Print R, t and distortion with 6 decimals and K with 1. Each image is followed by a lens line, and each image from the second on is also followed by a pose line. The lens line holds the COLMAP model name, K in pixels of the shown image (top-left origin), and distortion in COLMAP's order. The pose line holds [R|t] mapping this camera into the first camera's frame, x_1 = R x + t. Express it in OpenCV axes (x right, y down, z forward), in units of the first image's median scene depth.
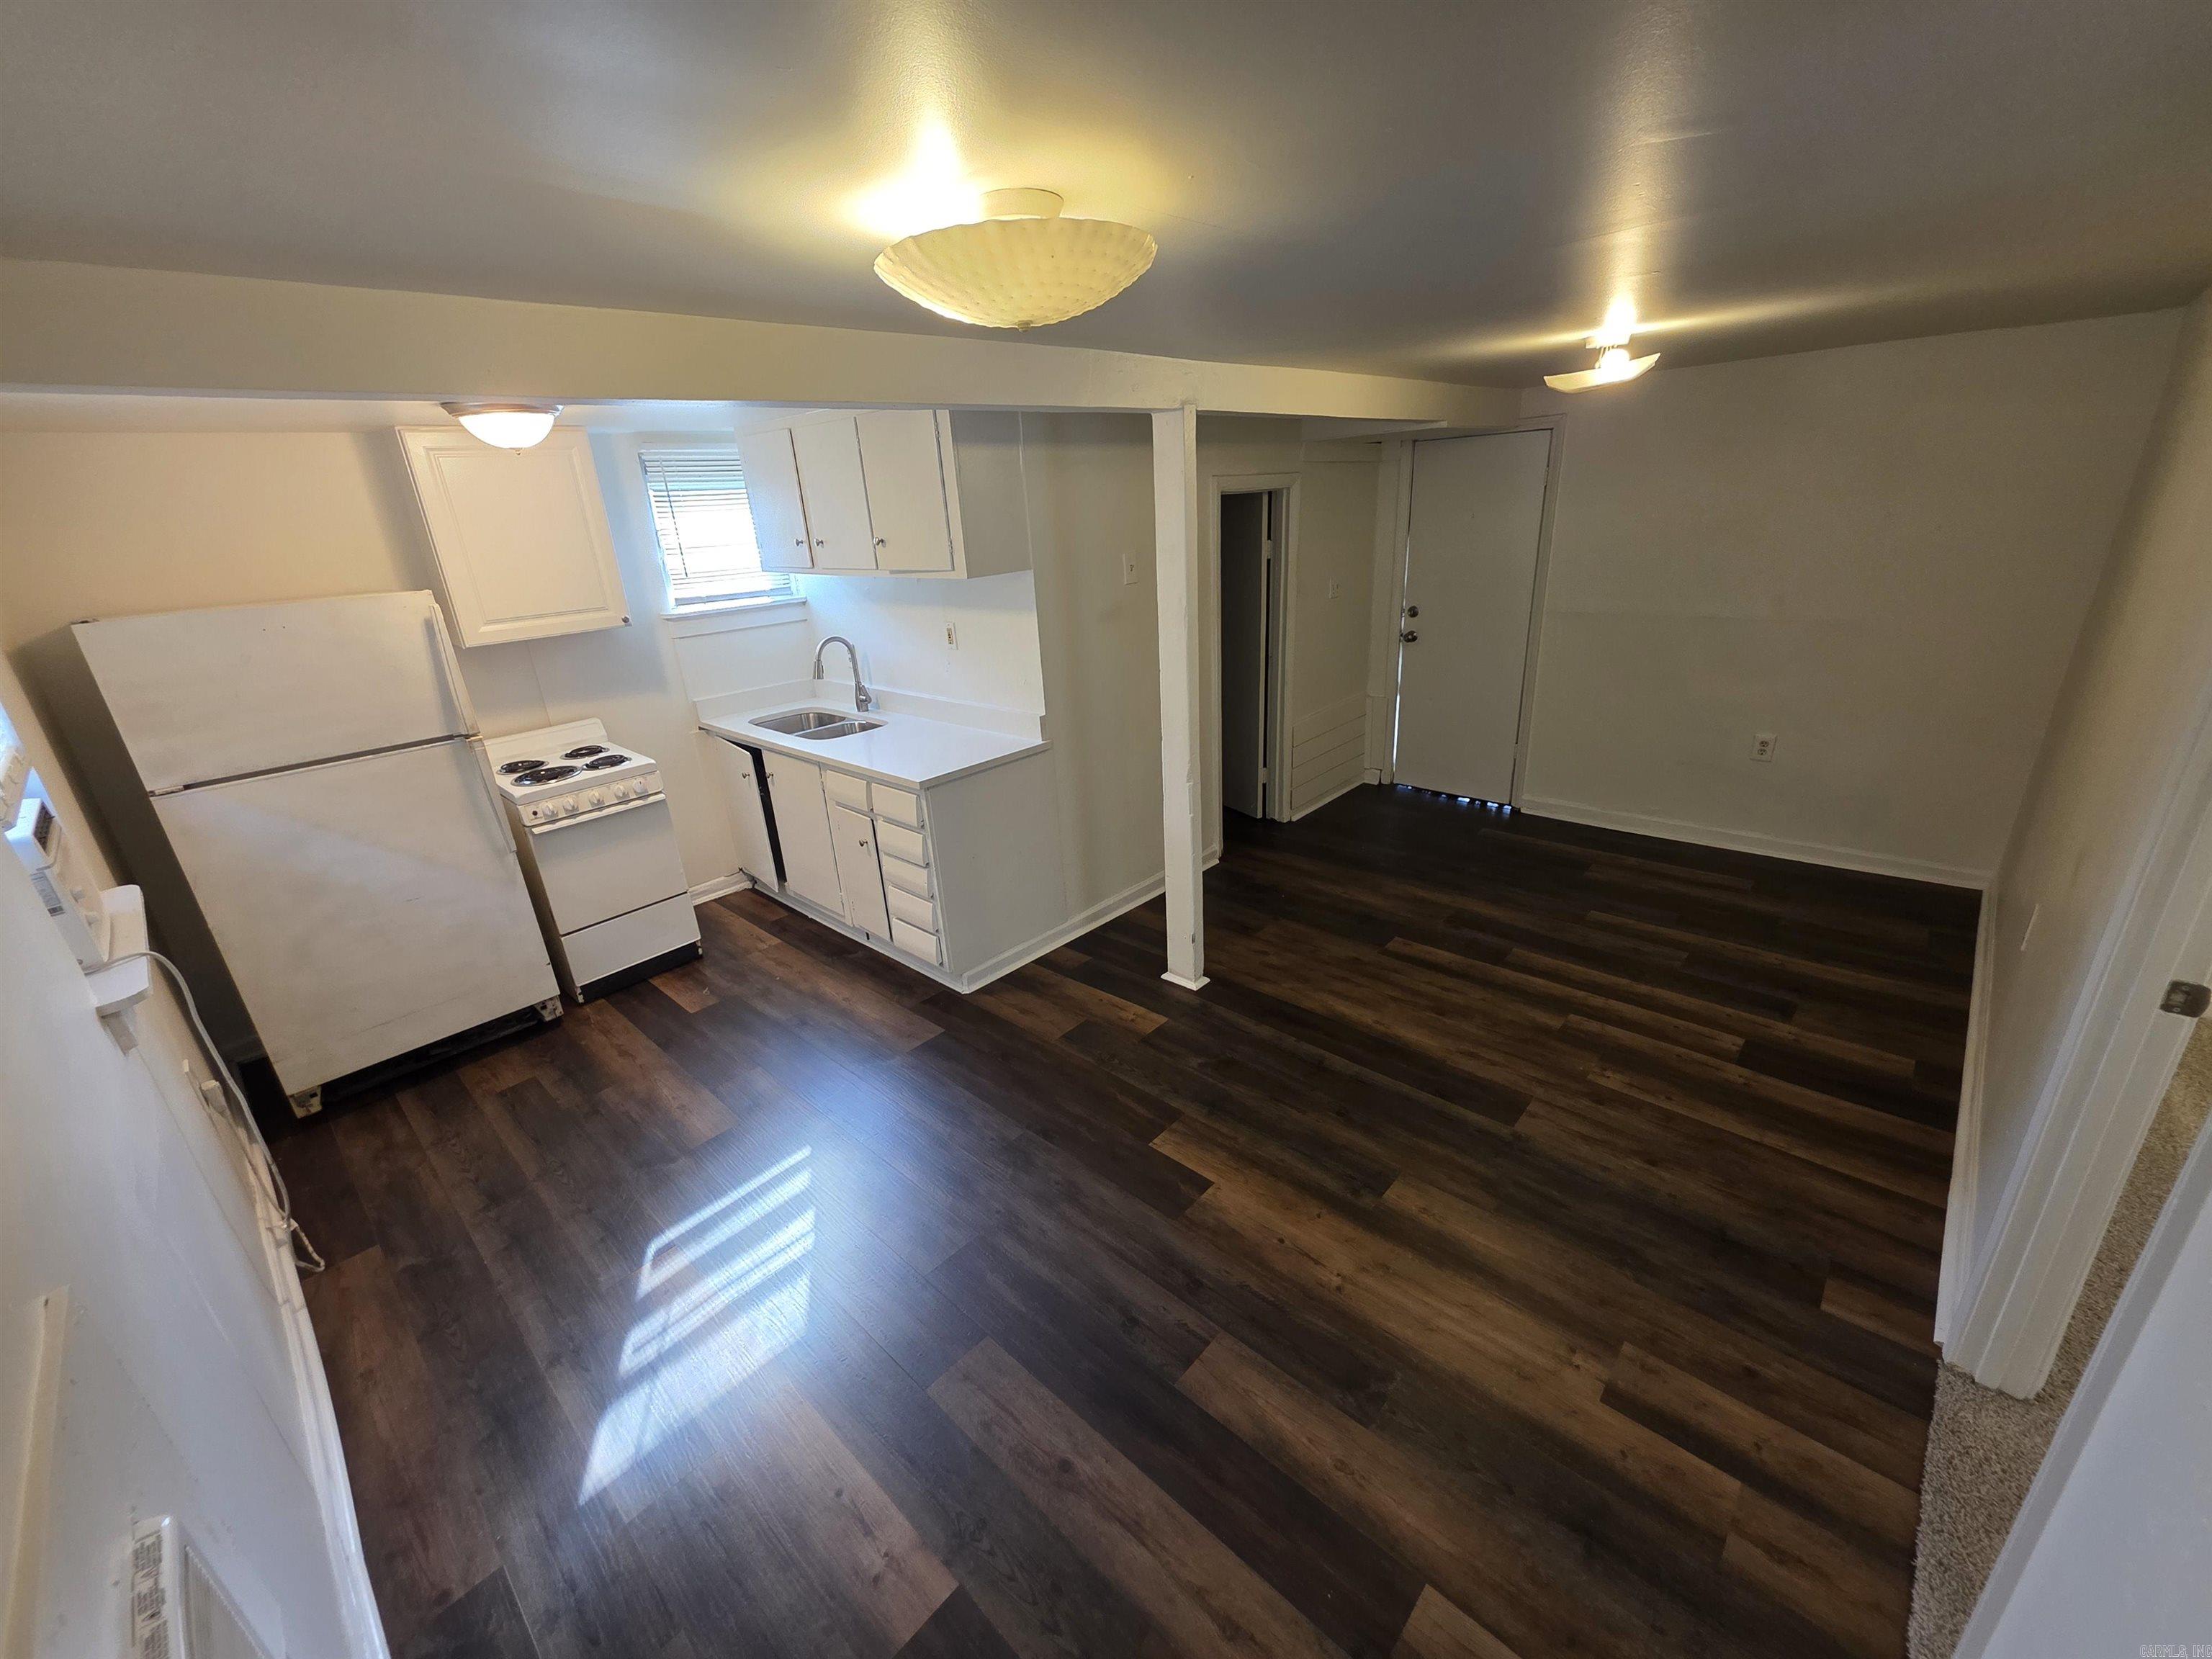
lens RADIAL K [[888.0, 0, 1106.0], [0, 888.0, 829.5], [0, 0, 1]] dist [0.000501, 0.000290]
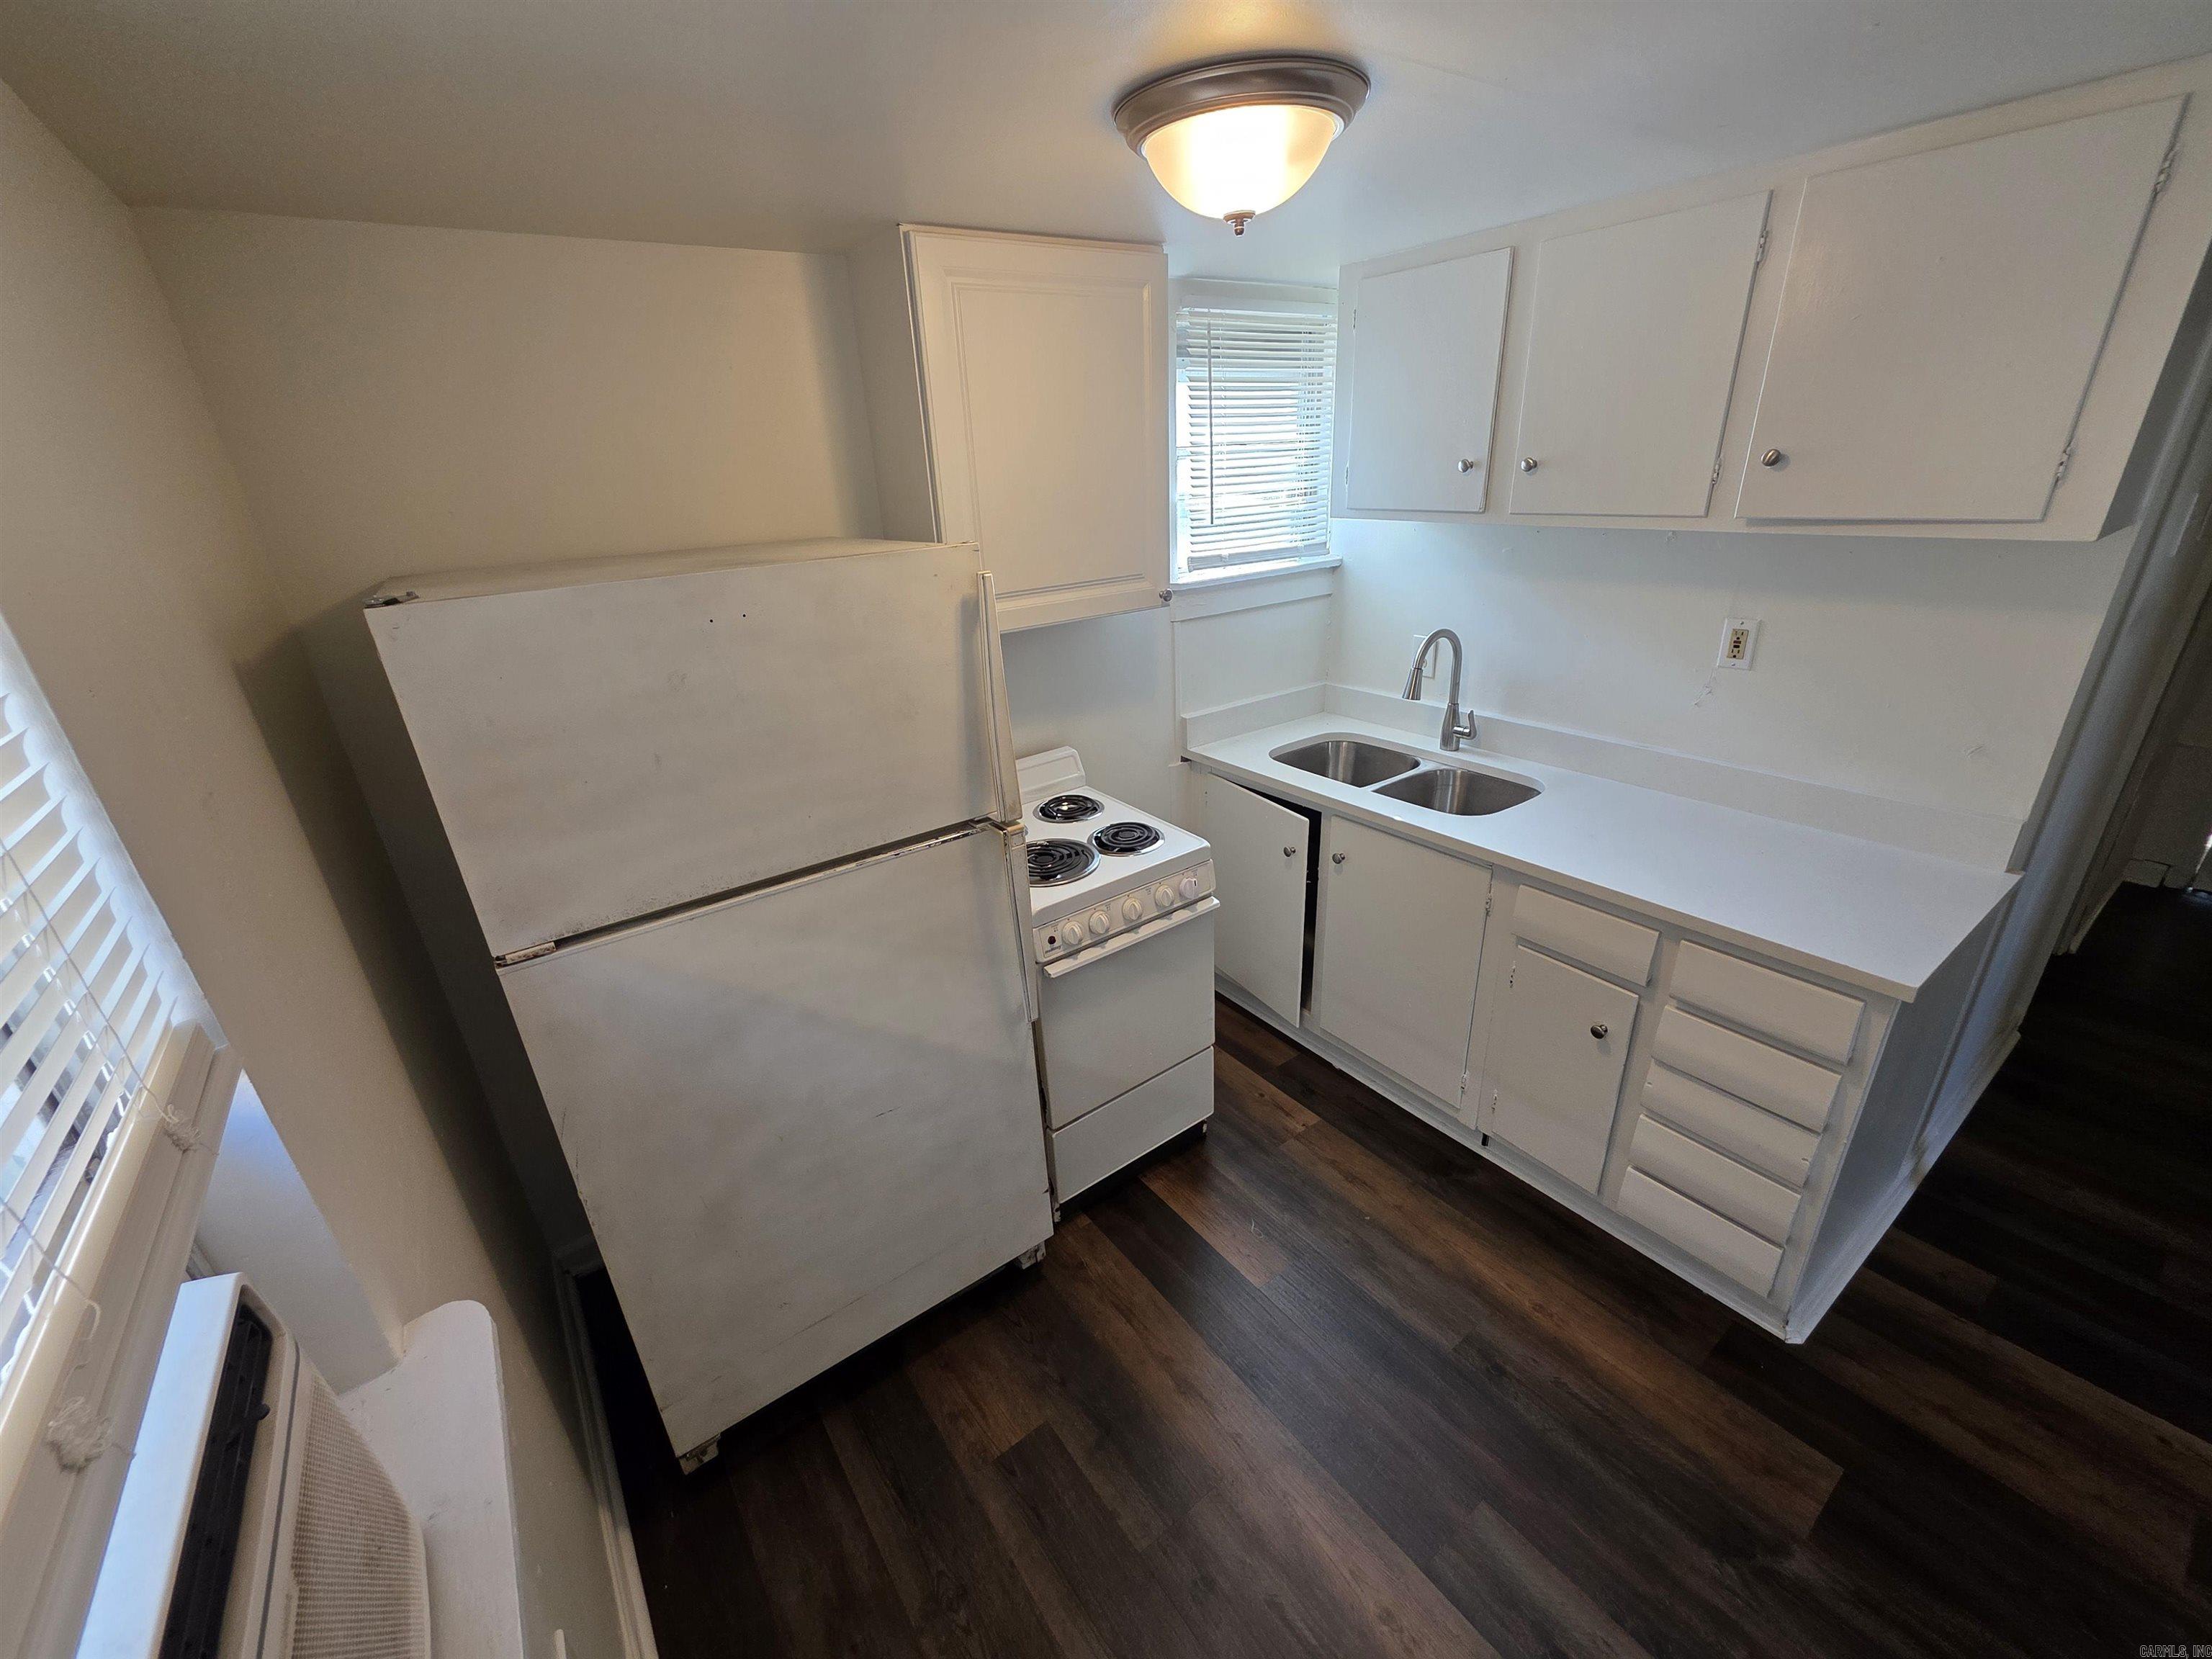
lens RADIAL K [[888.0, 0, 1106.0], [0, 888.0, 829.5], [0, 0, 1]] dist [0.000501, 0.000290]
pose [[0.981392, 0.080045, -0.174536, -0.559498], [-0.071430, 0.995922, 0.055108, -0.133551], [0.178236, -0.041616, 0.983107, 0.488891]]
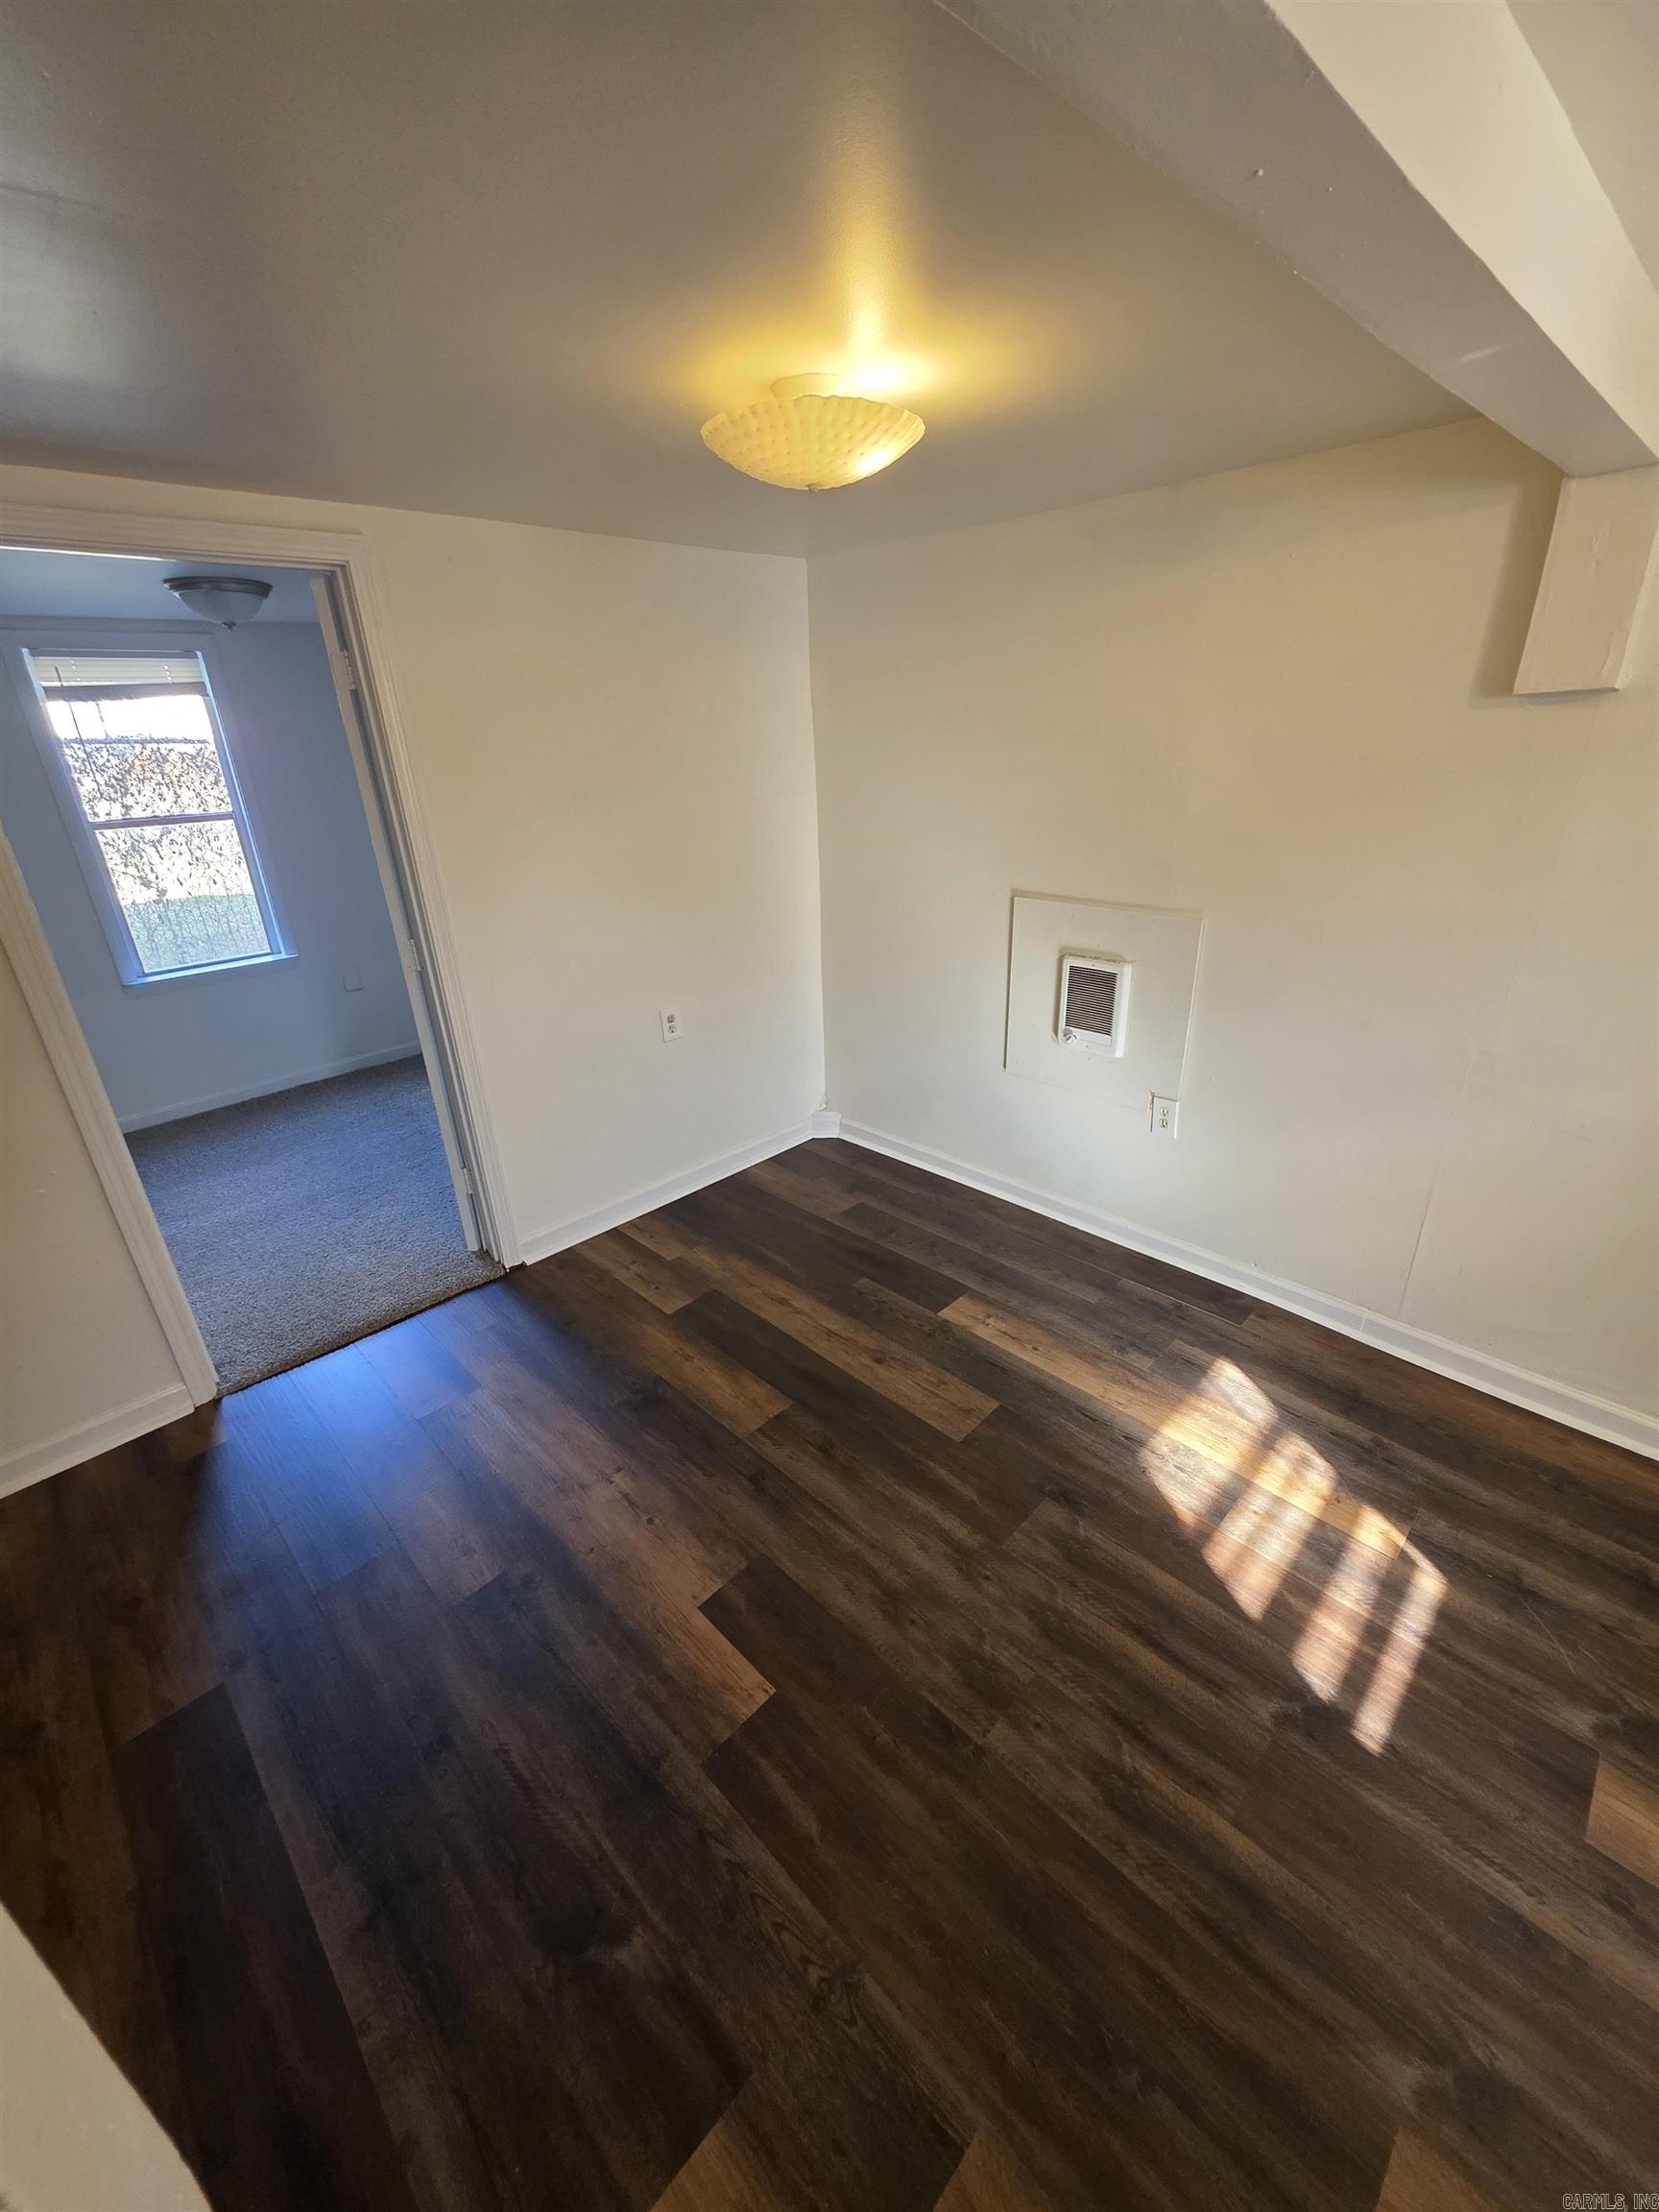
lens RADIAL K [[888.0, 0, 821.7], [0, 888.0, 1066.8], [0, 0, 1]] dist [0.000501, 0.000290]
pose [[-0.994779, 0.072836, 0.071484, -0.053091], [0.101922, 0.744697, 0.659574, -0.333274], [-0.005193, 0.663416, -0.748233, 1.014378]]
